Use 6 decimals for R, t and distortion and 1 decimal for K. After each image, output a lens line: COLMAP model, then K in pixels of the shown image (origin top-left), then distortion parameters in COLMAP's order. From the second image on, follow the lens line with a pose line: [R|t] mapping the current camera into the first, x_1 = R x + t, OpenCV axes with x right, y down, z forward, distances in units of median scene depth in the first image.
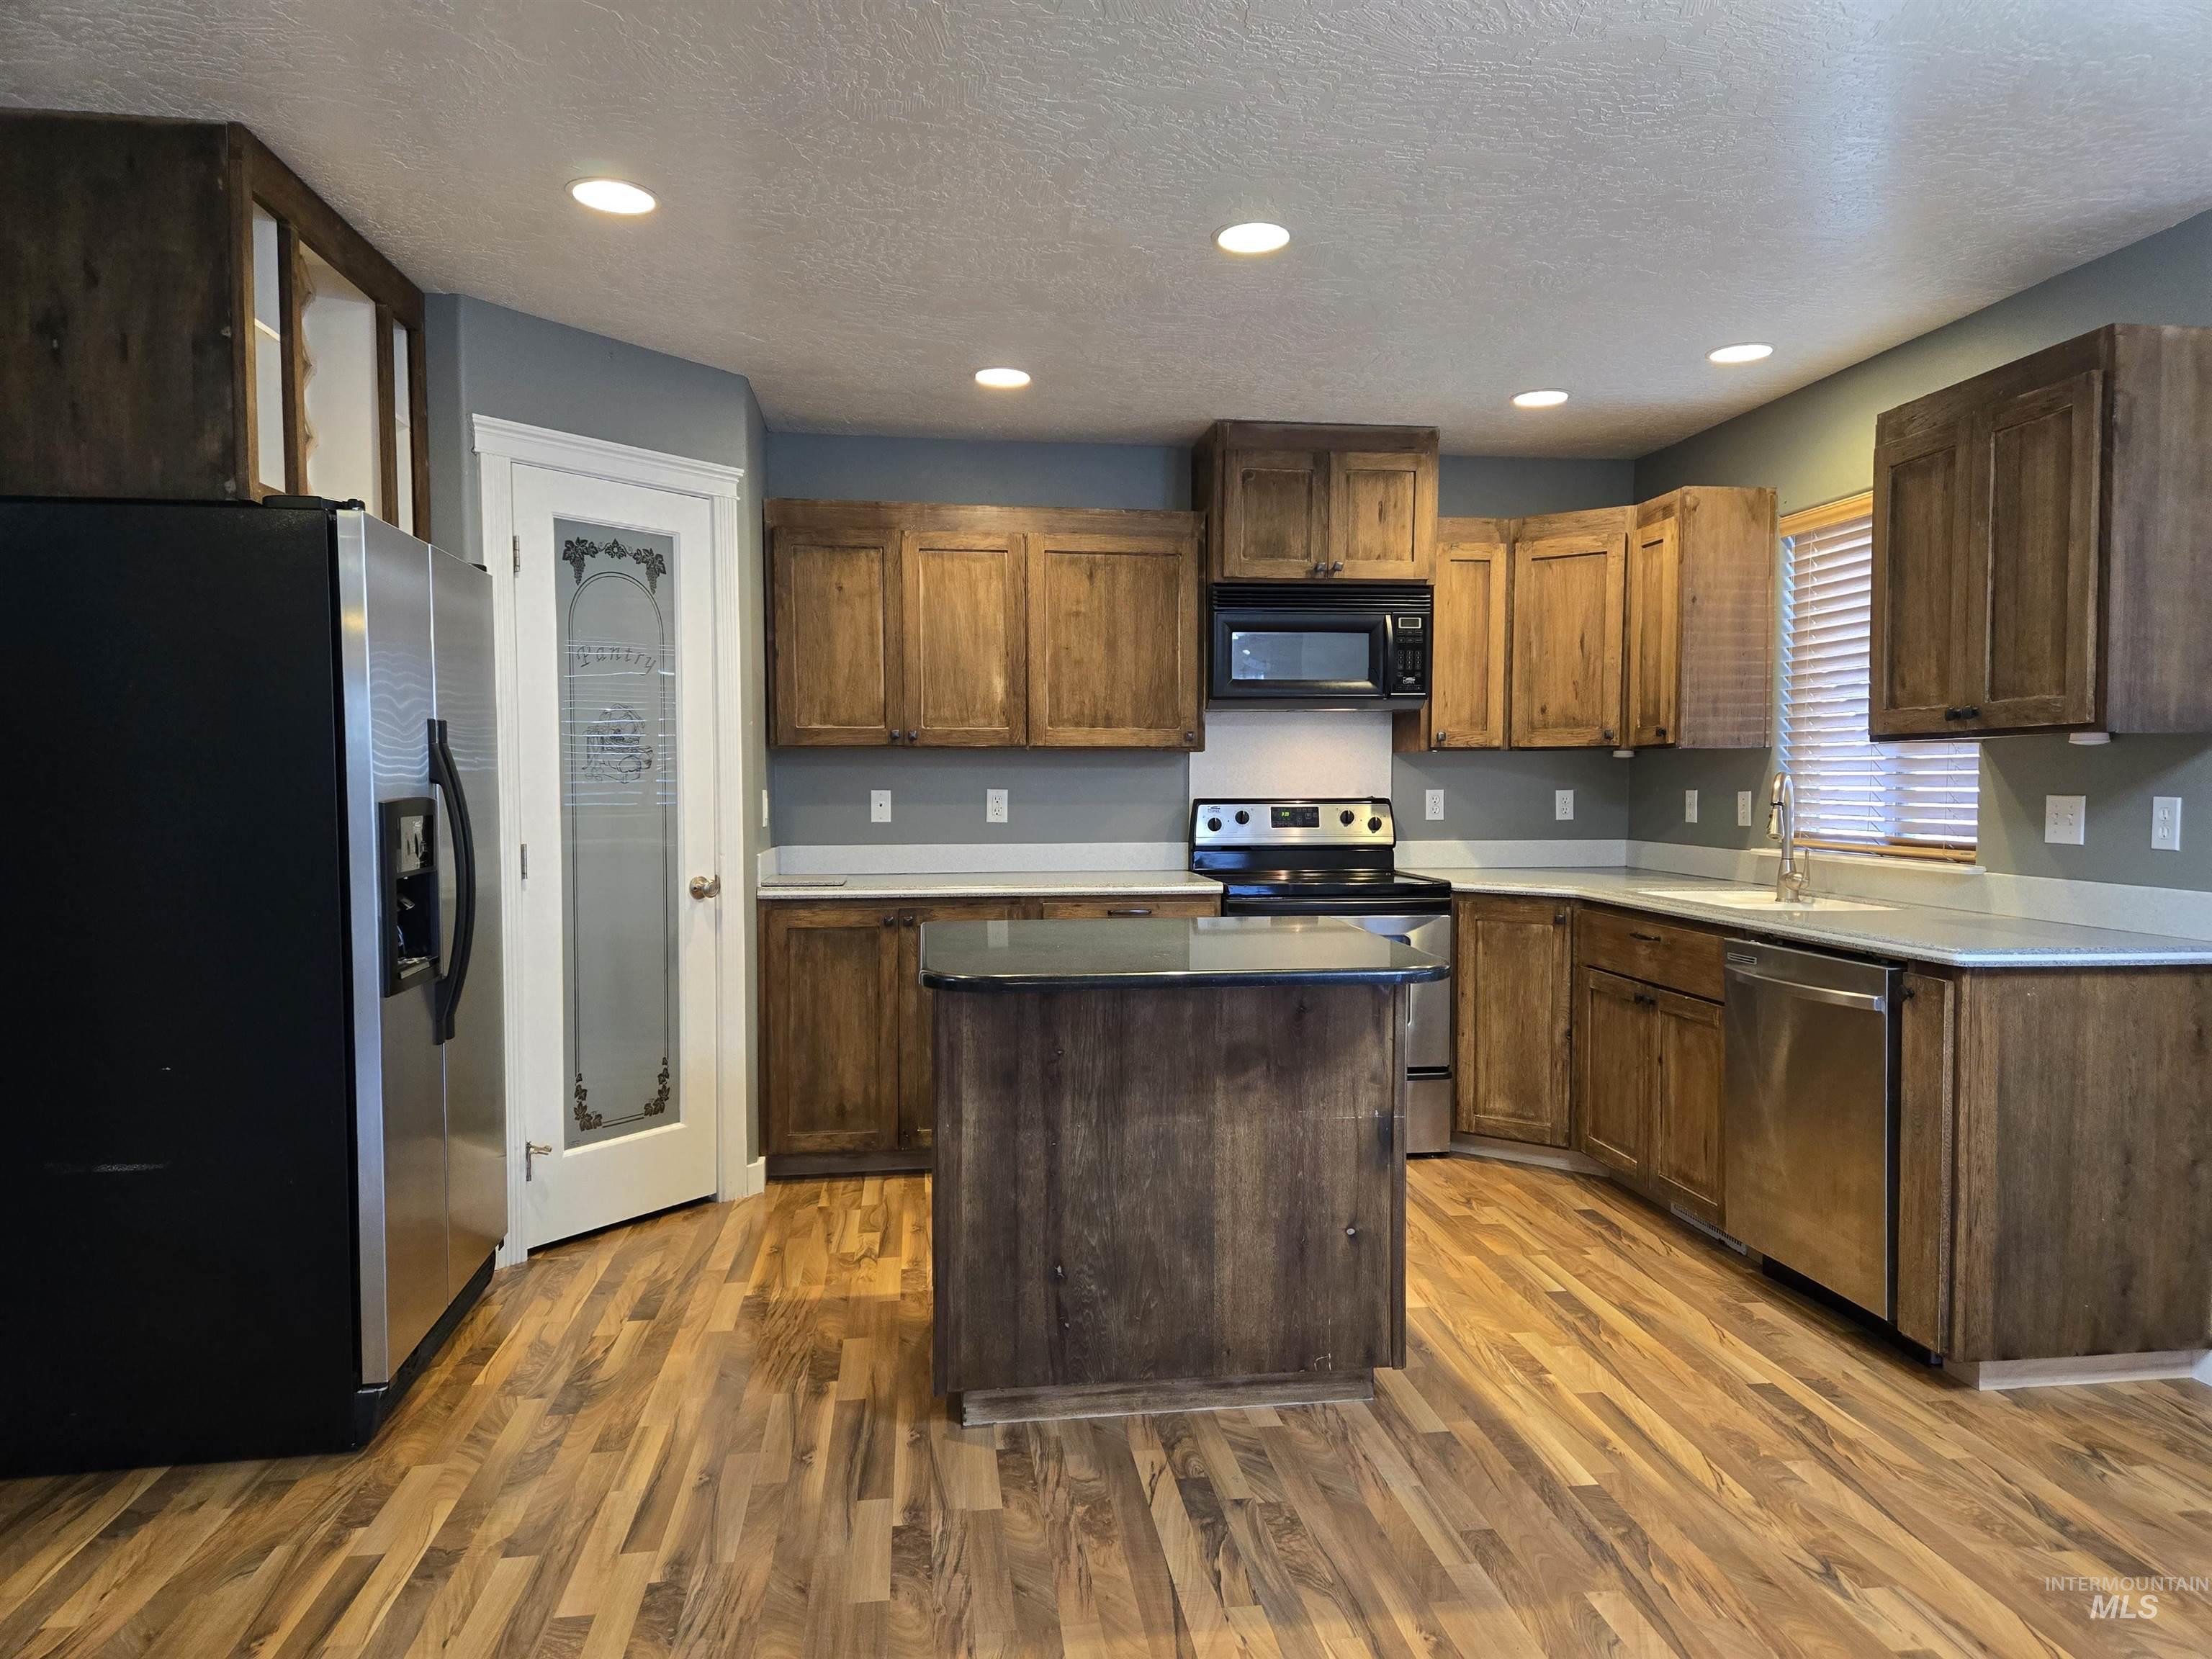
lens RADIAL K [[1466.4, 0, 1136.0], [0, 1466.4, 838.5], [0, 0, 1]] dist [0.074104, -0.057438]
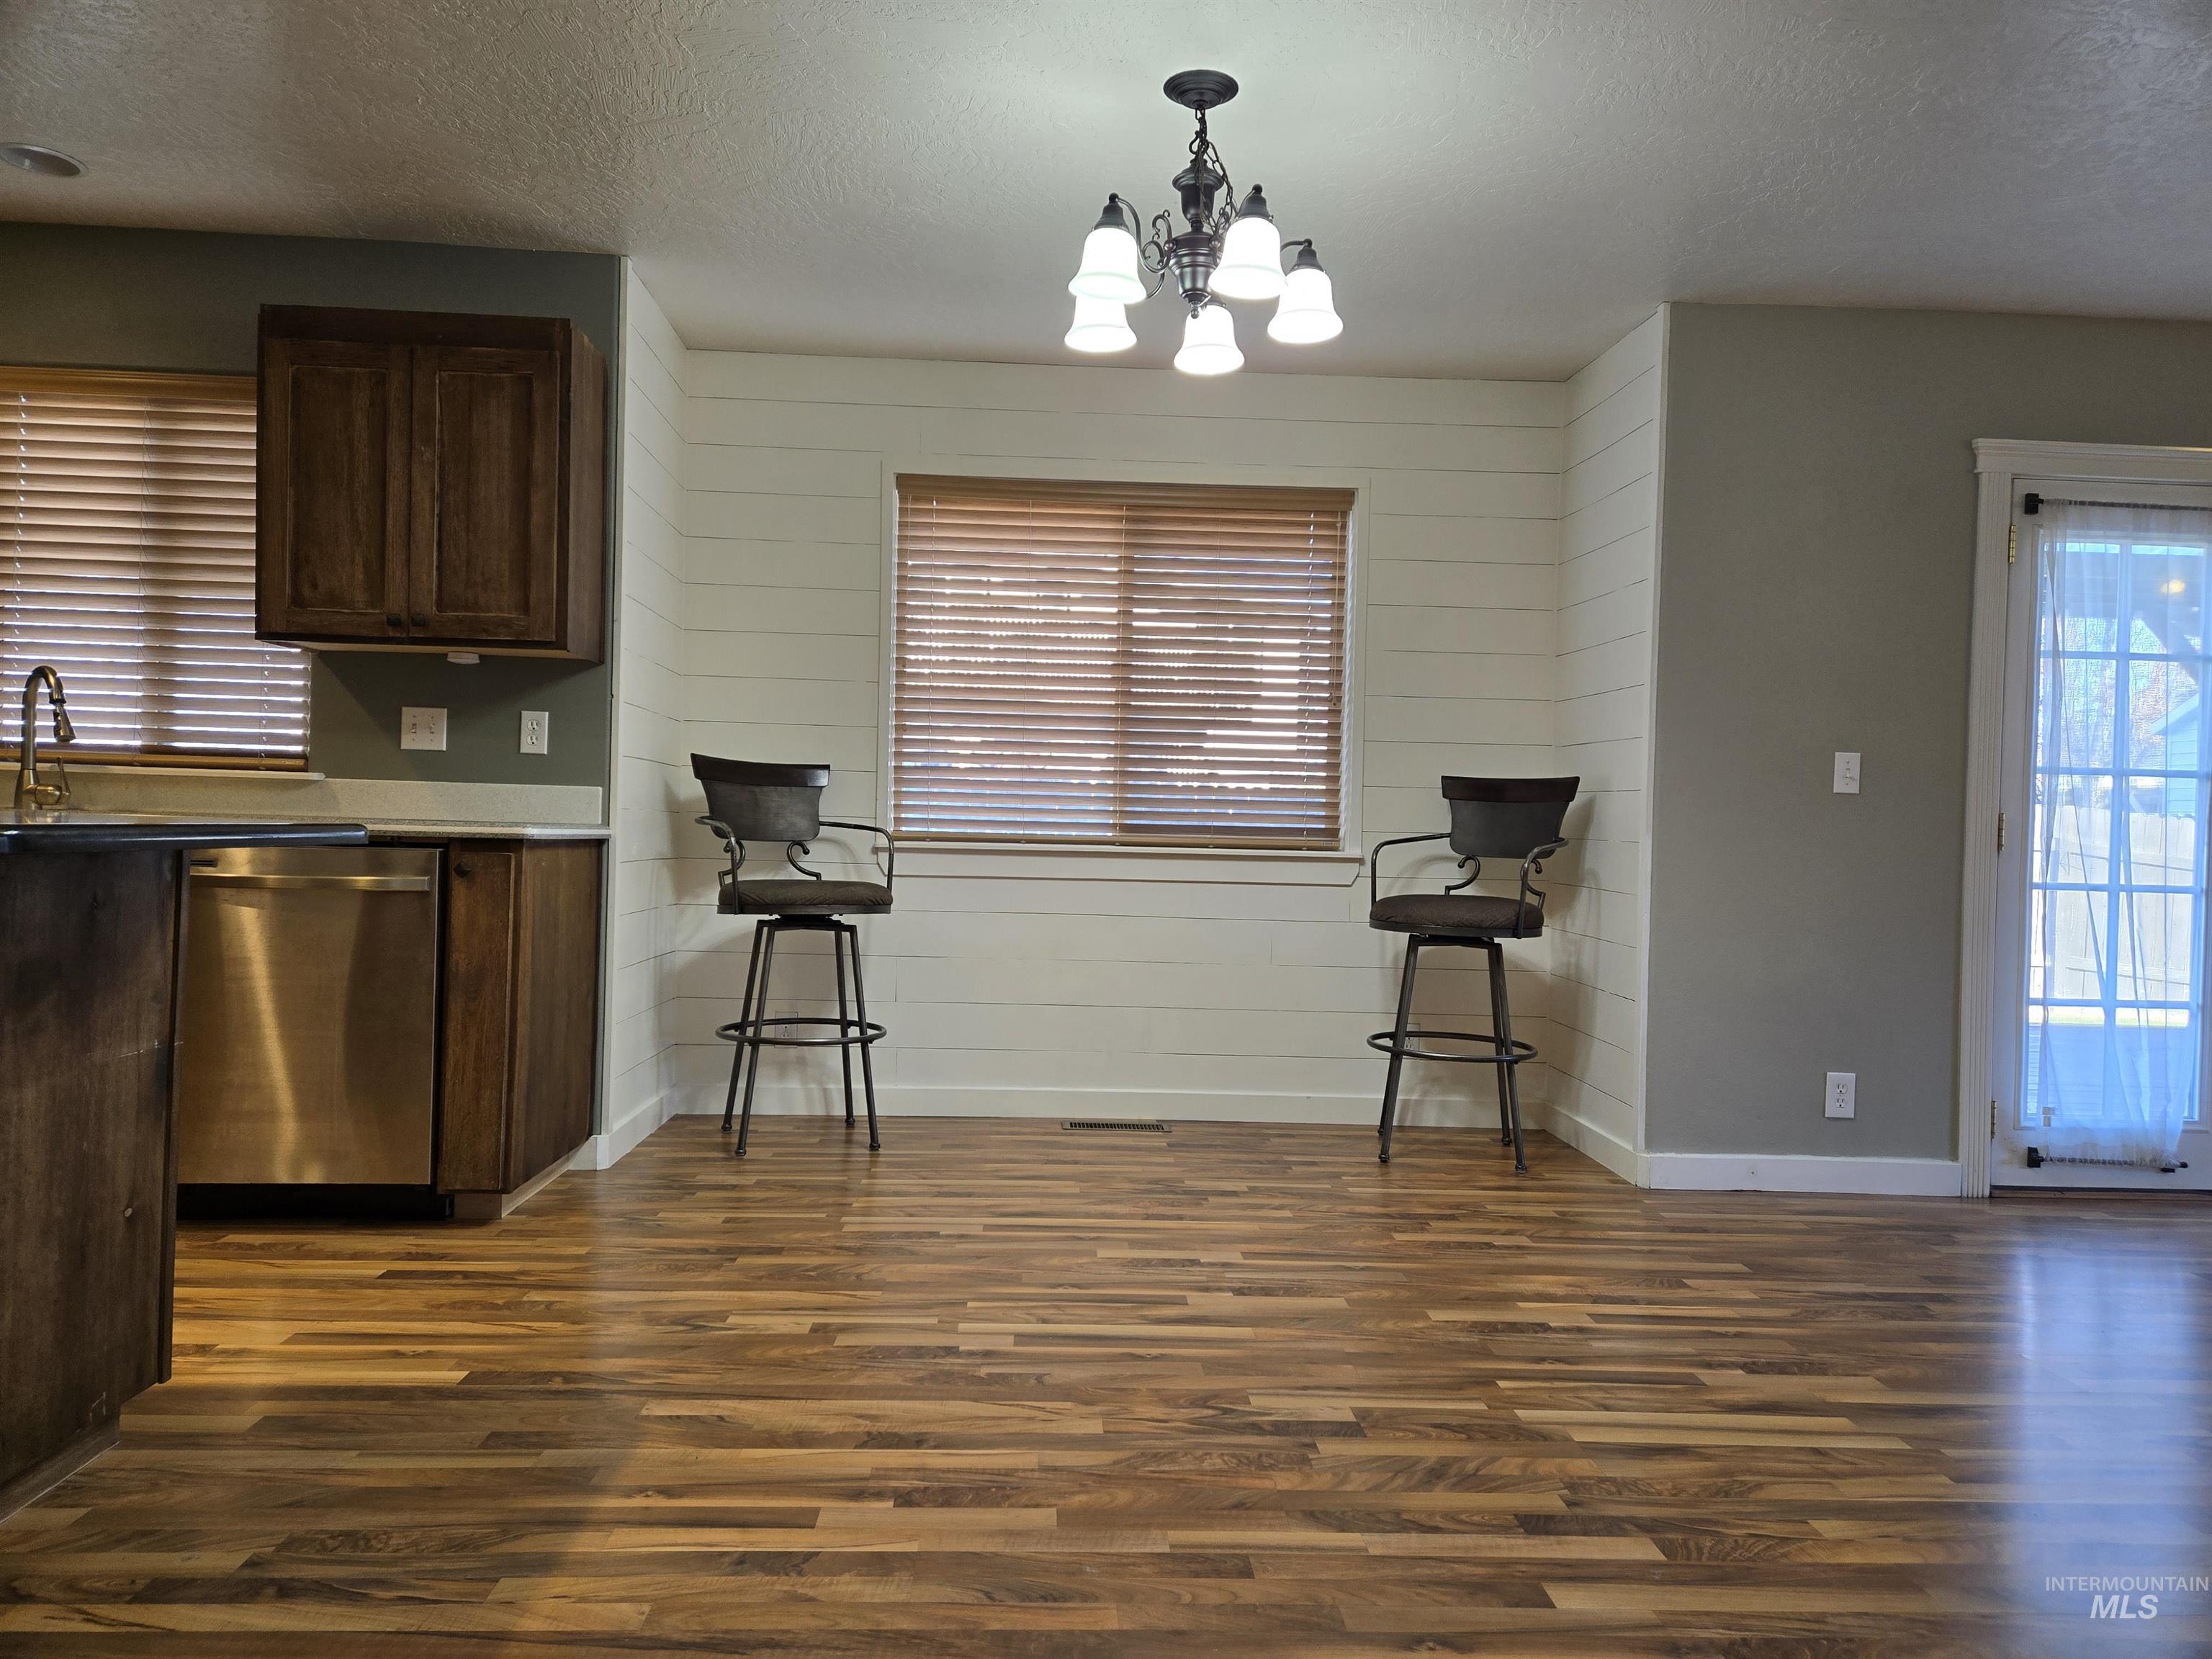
lens RADIAL K [[1466.4, 0, 1098.8], [0, 1466.4, 830.8], [0, 0, 1]] dist [0.074104, -0.057438]
pose [[0.105487, 0.000663, 0.994421, -0.399262], [0.011648, 0.999930, -0.001902, 0.065526], [-0.994353, 0.011783, 0.105472, 0.338395]]
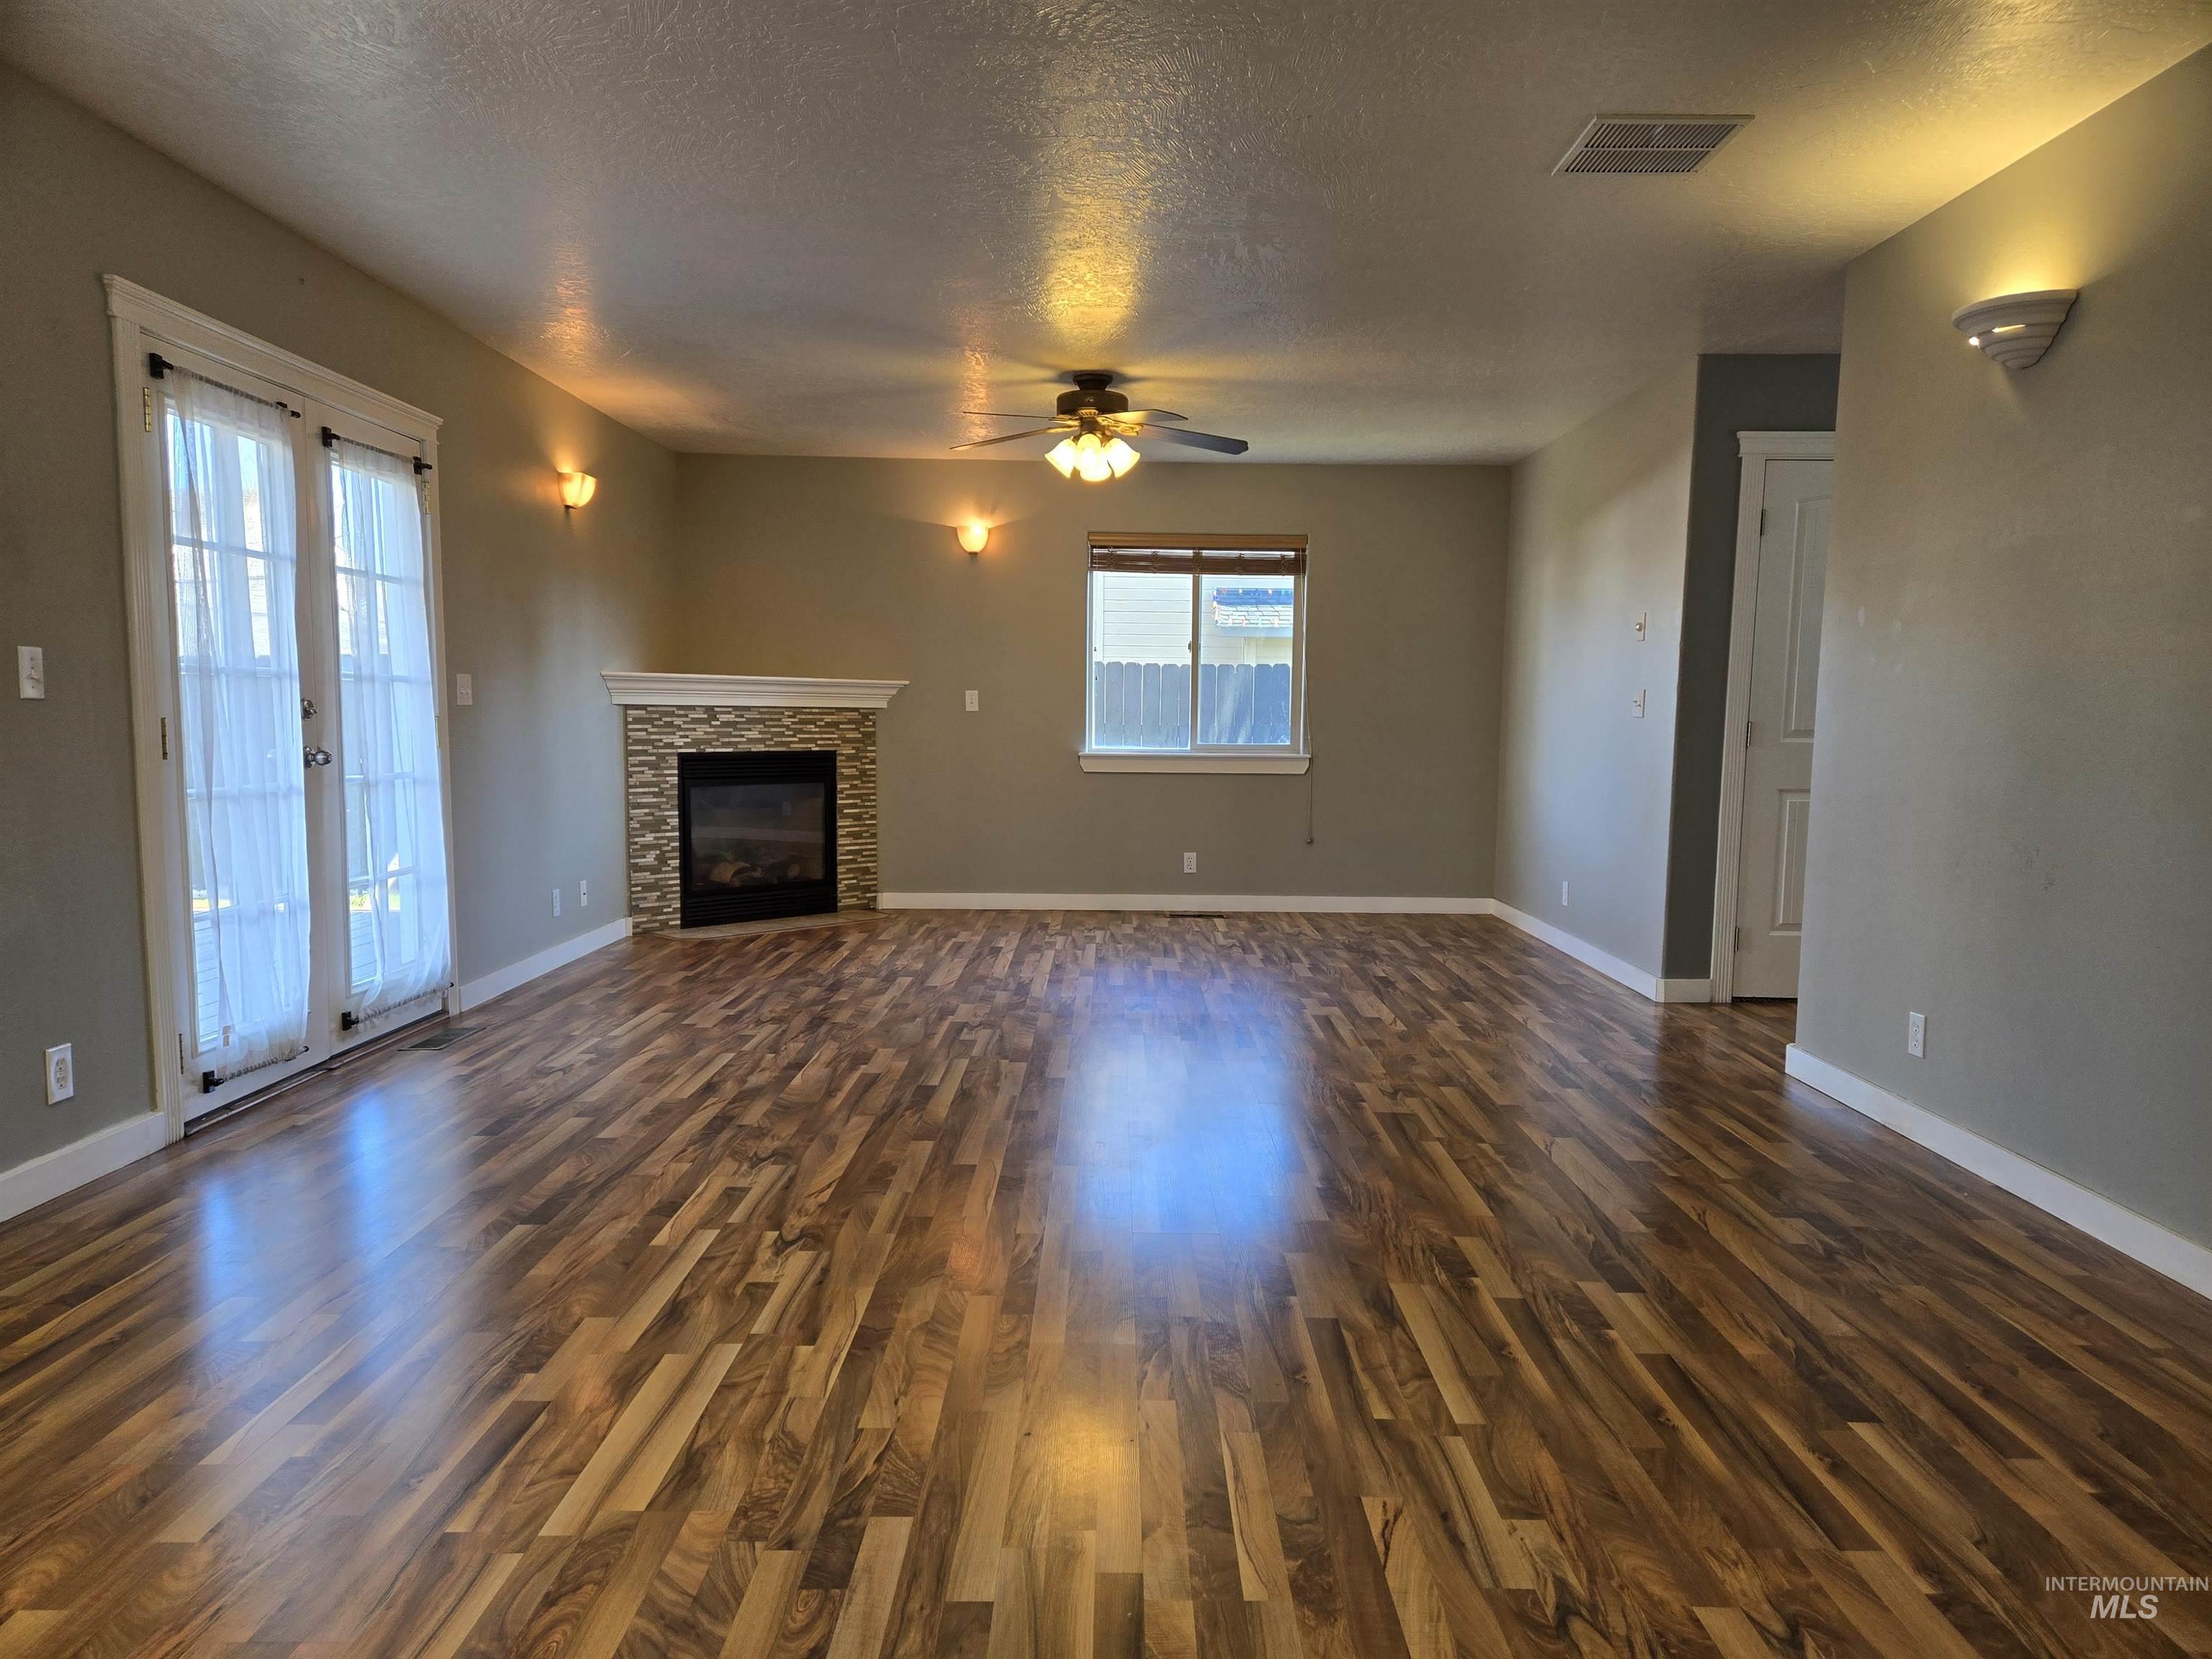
lens RADIAL K [[1466.4, 0, 1139.3], [0, 1466.4, 857.3], [0, 0, 1]] dist [0.074104, -0.057438]
pose [[-0.990719, -0.025601, 0.133490, -0.019030], [-0.006963, 0.990371, 0.138262, 0.010550], [-0.135745, 0.136049, -0.981358, 0.673943]]
